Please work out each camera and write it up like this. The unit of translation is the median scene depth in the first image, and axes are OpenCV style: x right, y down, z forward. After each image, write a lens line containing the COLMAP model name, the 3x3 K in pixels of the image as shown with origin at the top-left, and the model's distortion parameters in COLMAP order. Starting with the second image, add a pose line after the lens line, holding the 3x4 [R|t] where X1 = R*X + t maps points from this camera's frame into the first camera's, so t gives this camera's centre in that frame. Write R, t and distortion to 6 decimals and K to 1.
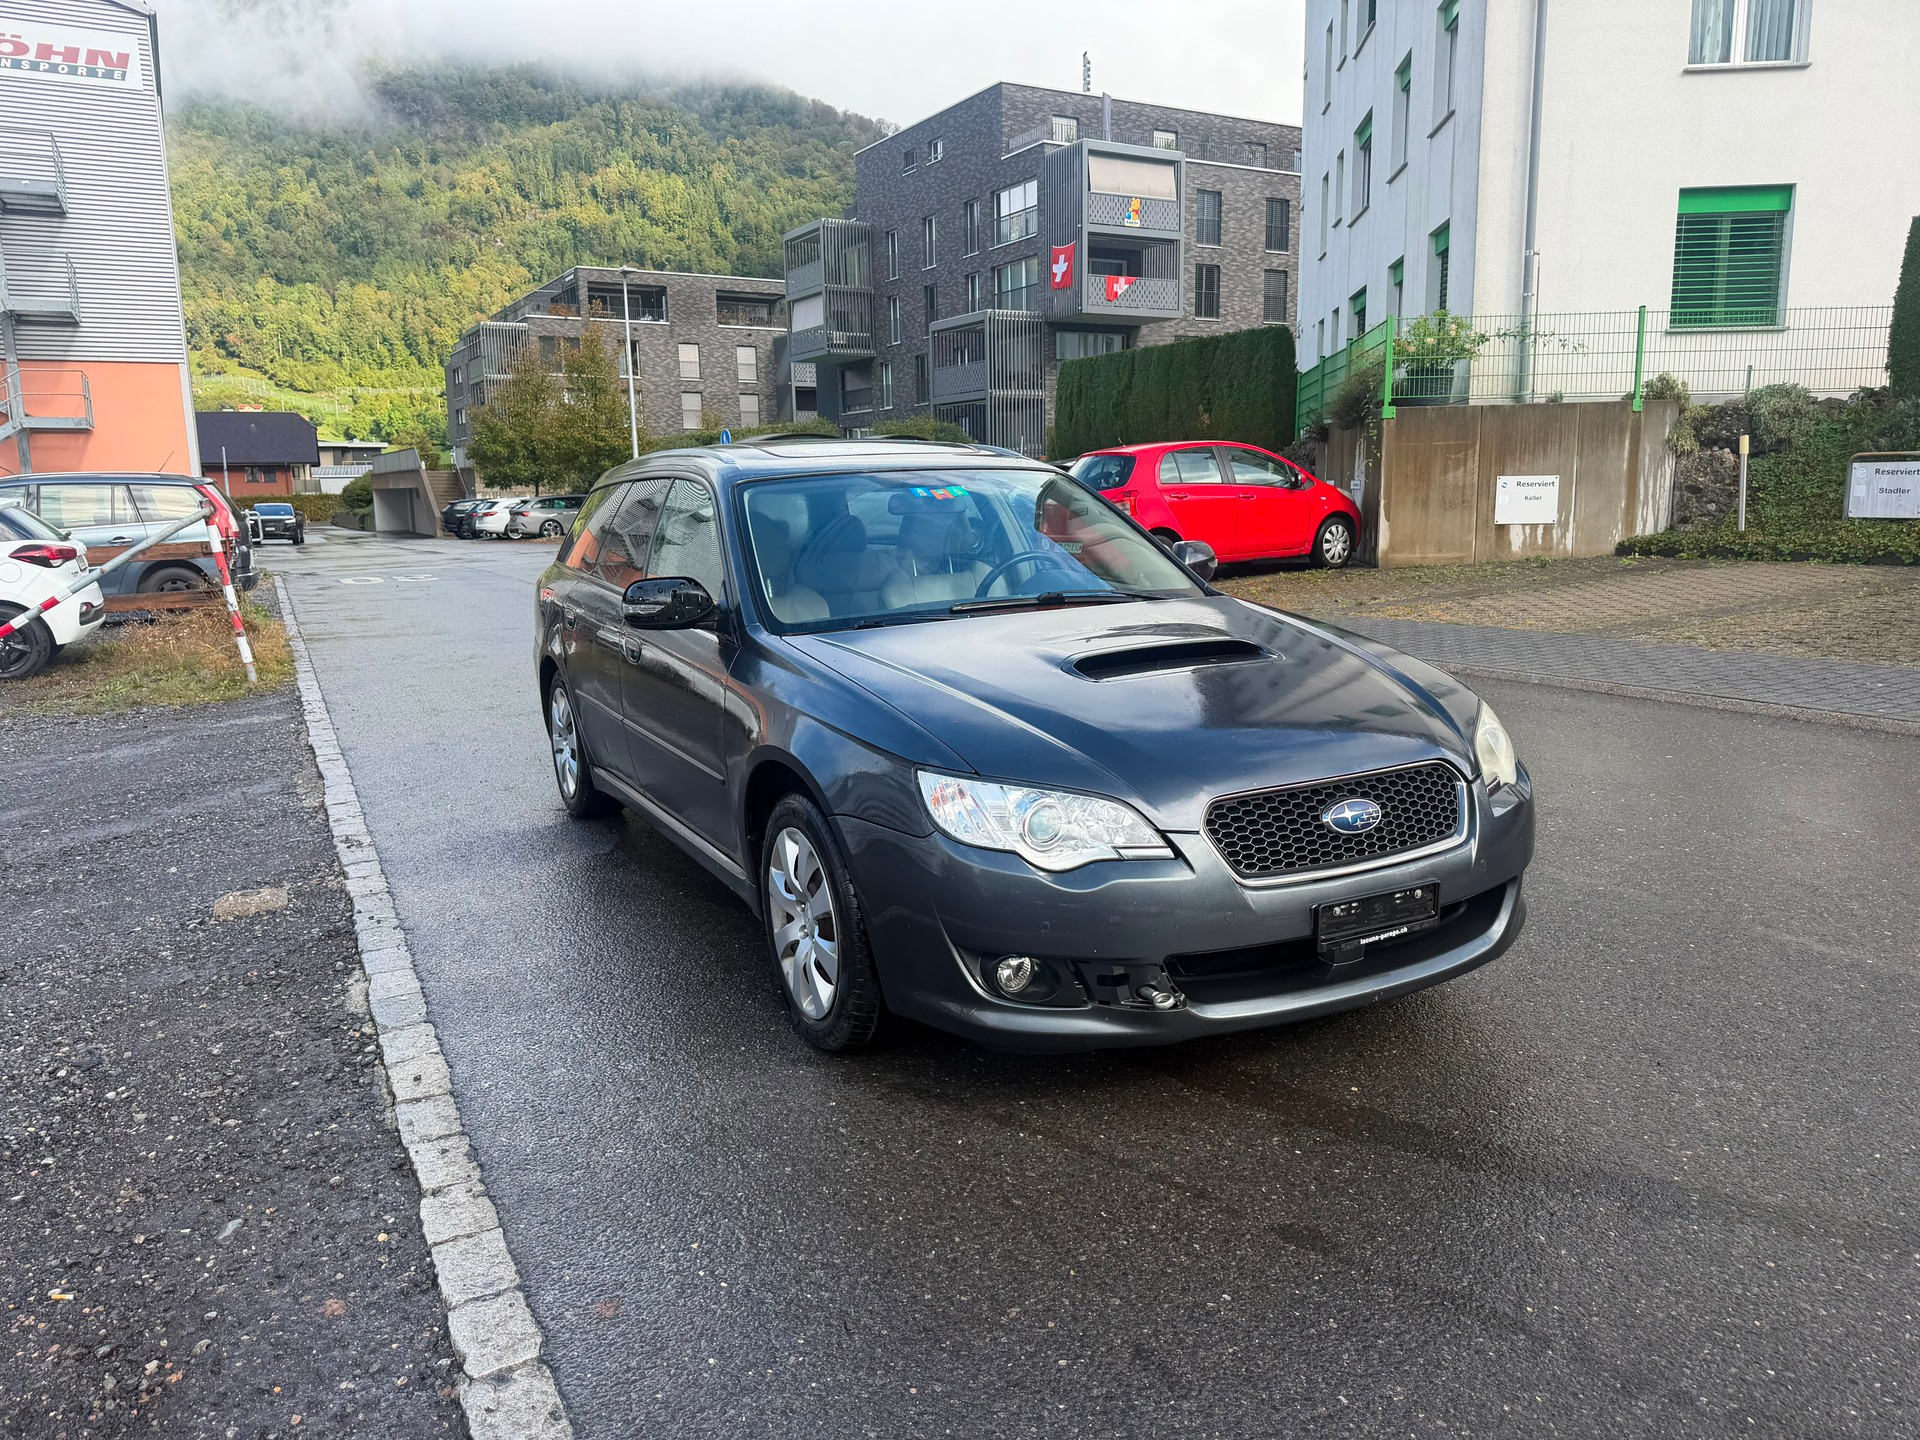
lens RADIAL K [[1338.5, 0, 964.8], [0, 1338.5, 726.0], [0, 0, 1]] dist [0.031597, -0.036143]
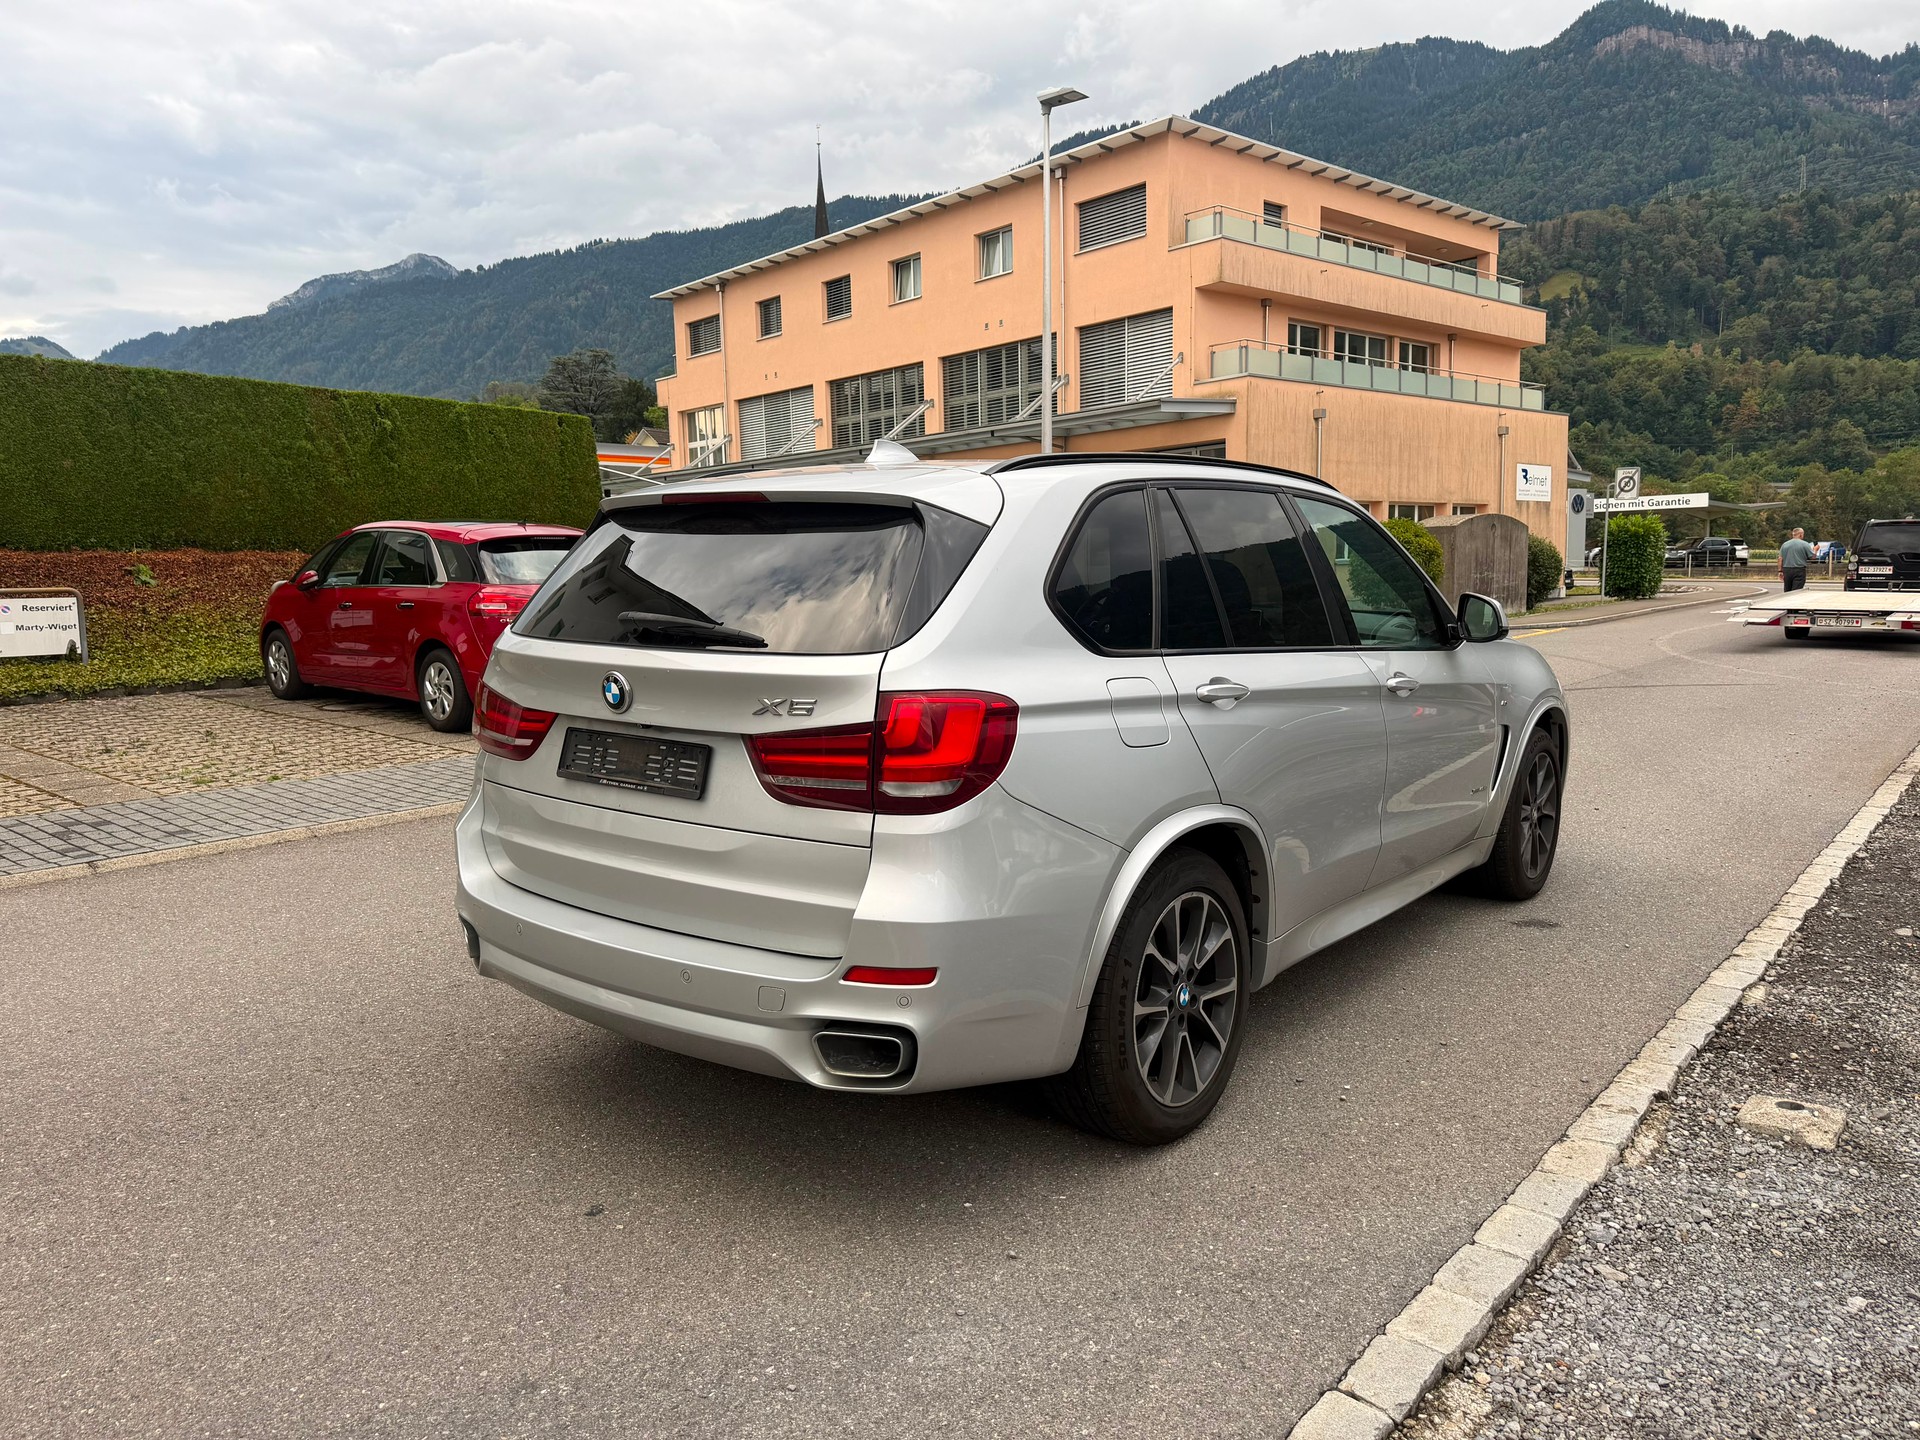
lens RADIAL K [[1350.0, 0, 957.9], [0, 1350.0, 722.9], [0, 0, 1]] dist [0.030596, -0.035553]
pose [[-0.388773, -0.071596, 0.918547, -0.266441], [0.185316, 0.970524, 0.154082, -0.075614], [-0.902504, 0.230125, -0.364046, 0.430411]]
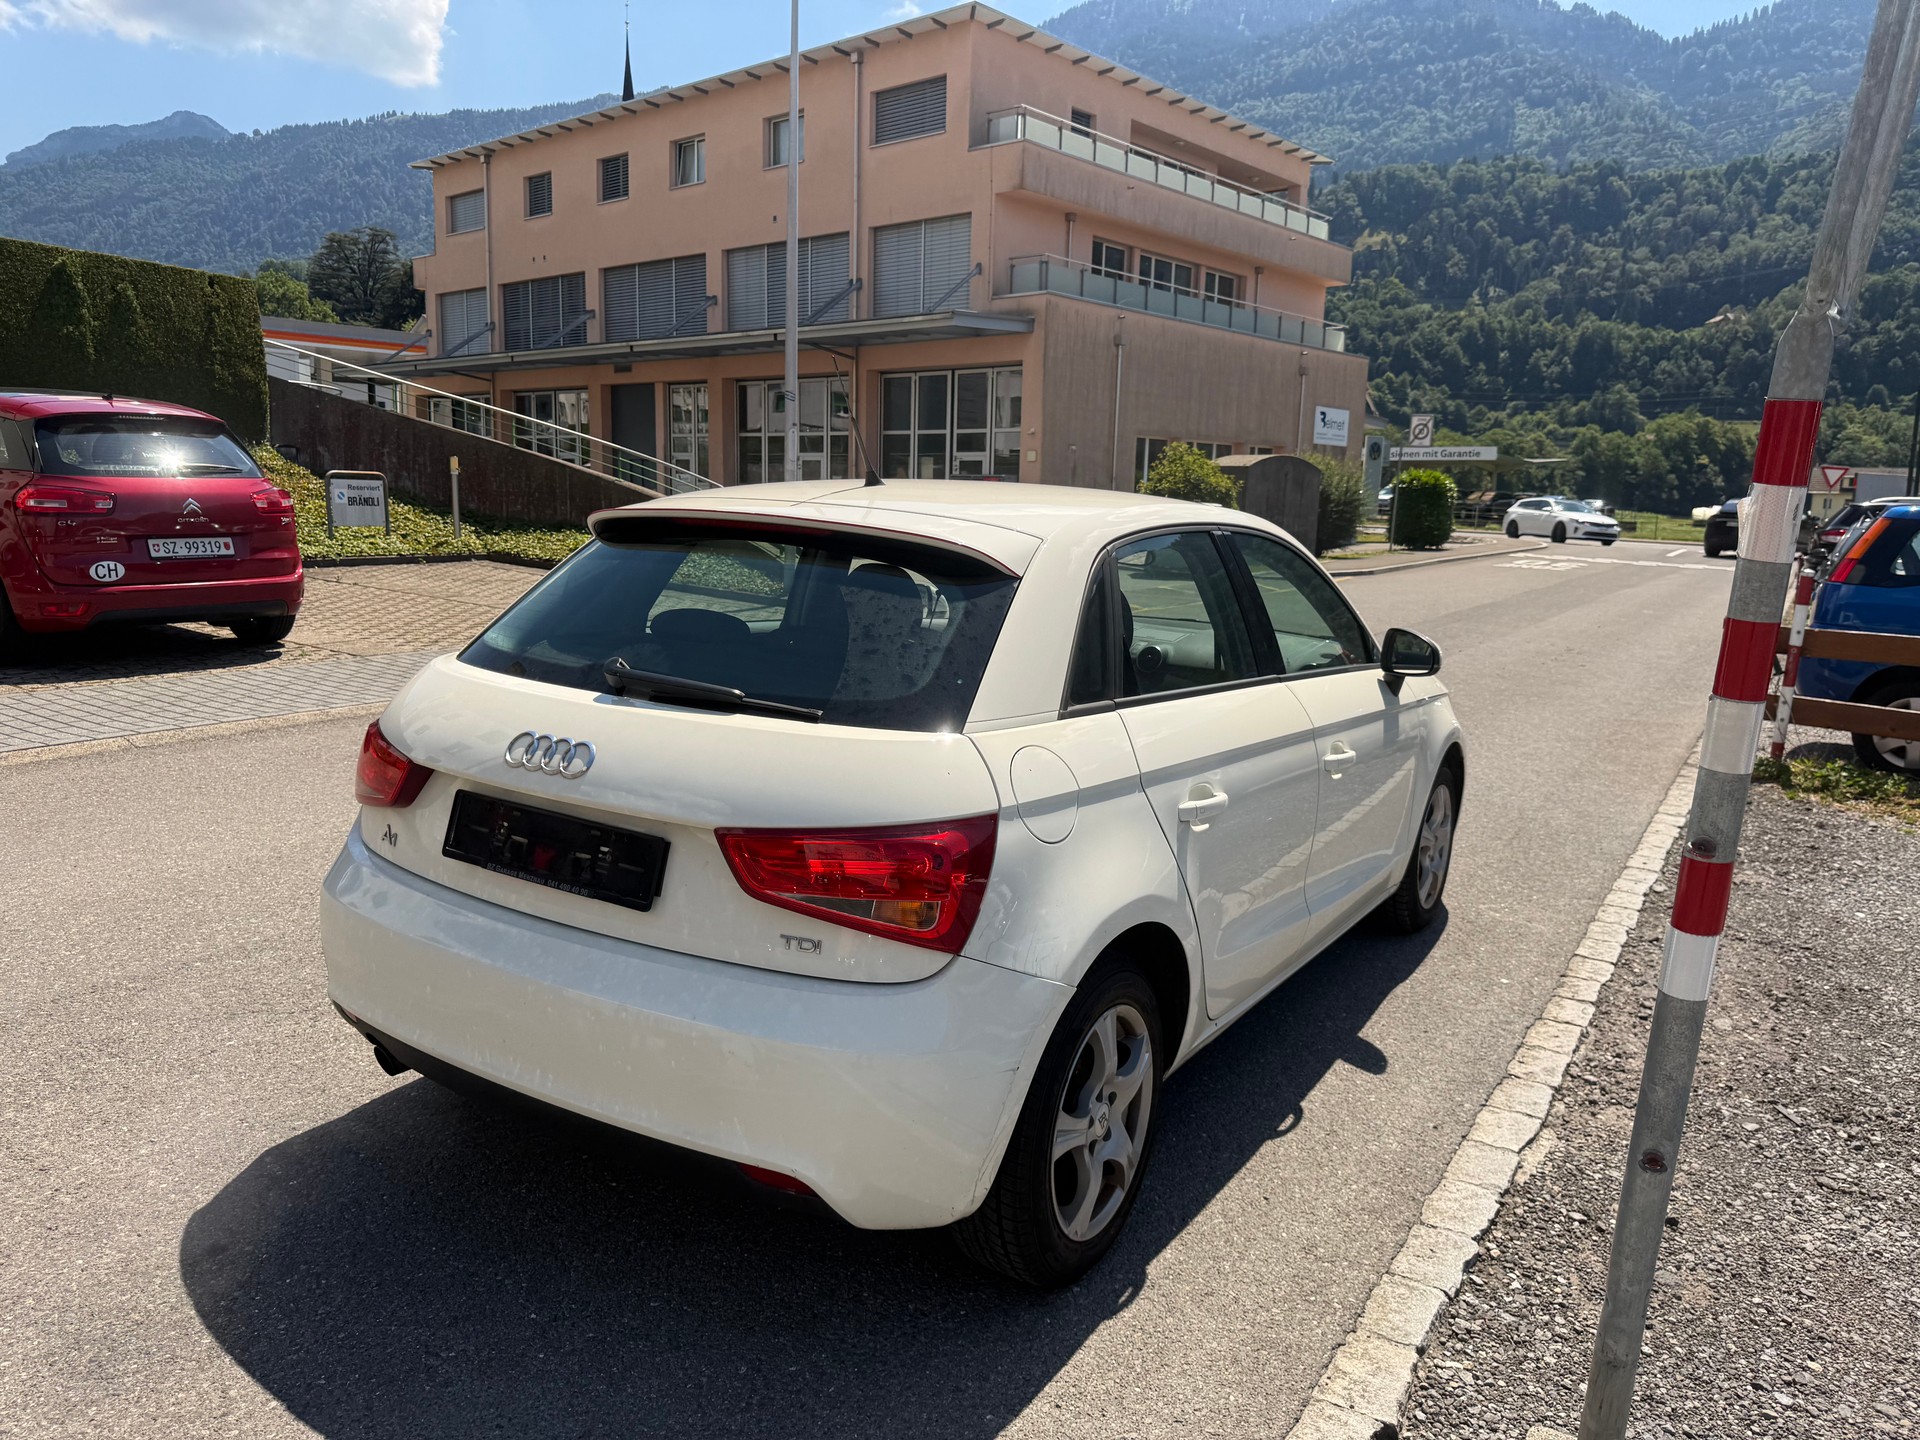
lens RADIAL K [[1353.5, 0, 959.7], [0, 1353.5, 716.0], [0, 0, 1]] dist [0.035455, -0.050118]
pose [[-0.507262, -0.128919, 0.852095, -0.198299], [0.132313, 0.965374, 0.224826, -0.062338], [-0.851574, 0.226789, -0.472639, 0.347217]]
